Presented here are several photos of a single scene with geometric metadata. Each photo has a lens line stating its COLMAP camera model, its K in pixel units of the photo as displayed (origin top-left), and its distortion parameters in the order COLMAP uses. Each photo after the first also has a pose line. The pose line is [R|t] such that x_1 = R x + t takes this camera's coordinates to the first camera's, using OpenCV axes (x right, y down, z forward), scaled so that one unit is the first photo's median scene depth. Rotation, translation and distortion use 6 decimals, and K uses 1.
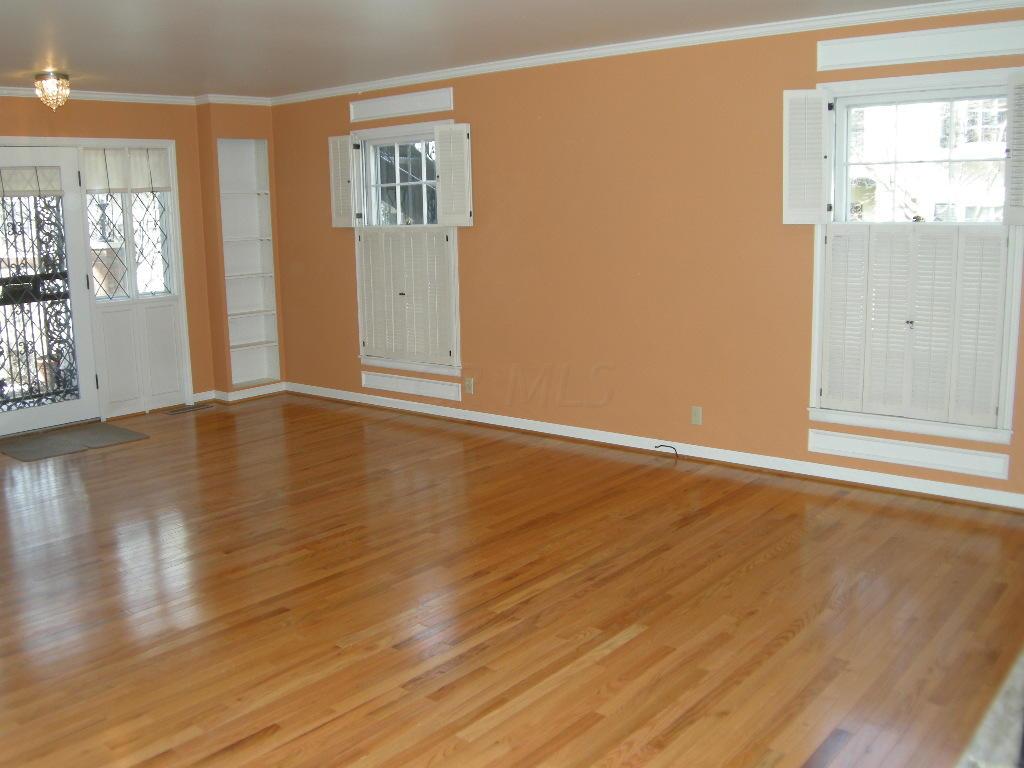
lens RADIAL K [[1008.2, 0, 508.6], [0, 1008.2, 385.2], [0, 0, 1]] dist [-0.089346, 0.000000]
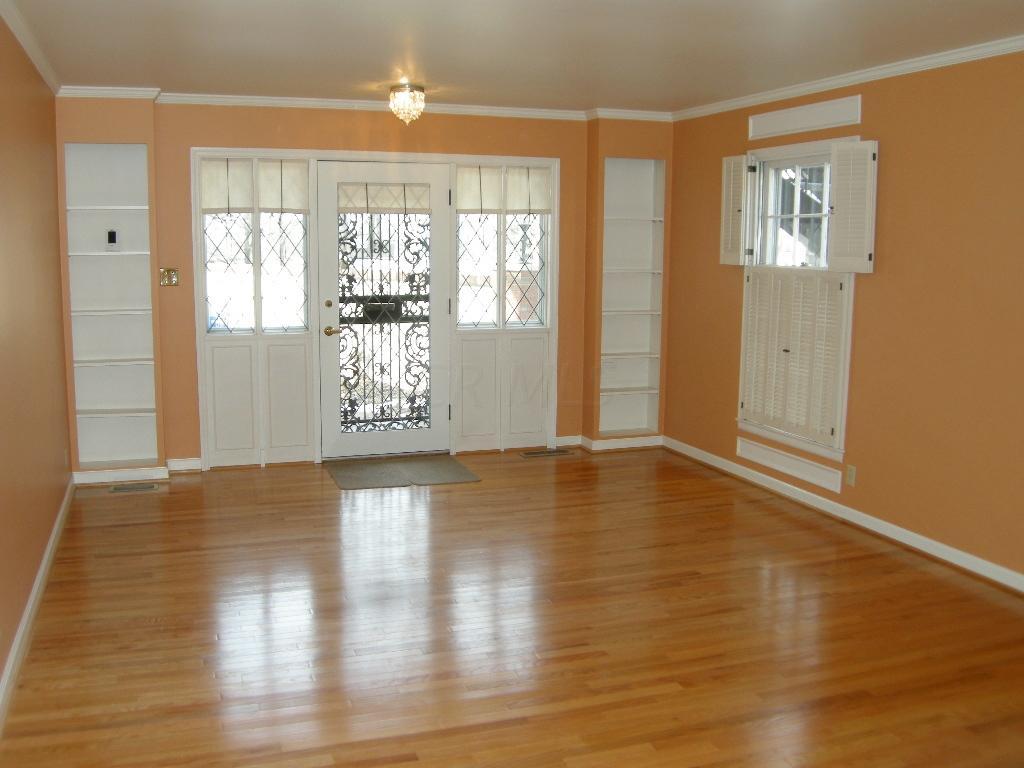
lens RADIAL K [[1008.2, 0, 515.1], [0, 1008.2, 372.8], [0, 0, 1]] dist [-0.089346, 0.000000]
pose [[0.861586, 0.102018, -0.497254, 0.109360], [-0.121101, 0.992621, -0.006182, -0.041597], [0.492954, 0.065544, 0.867583, 0.195310]]
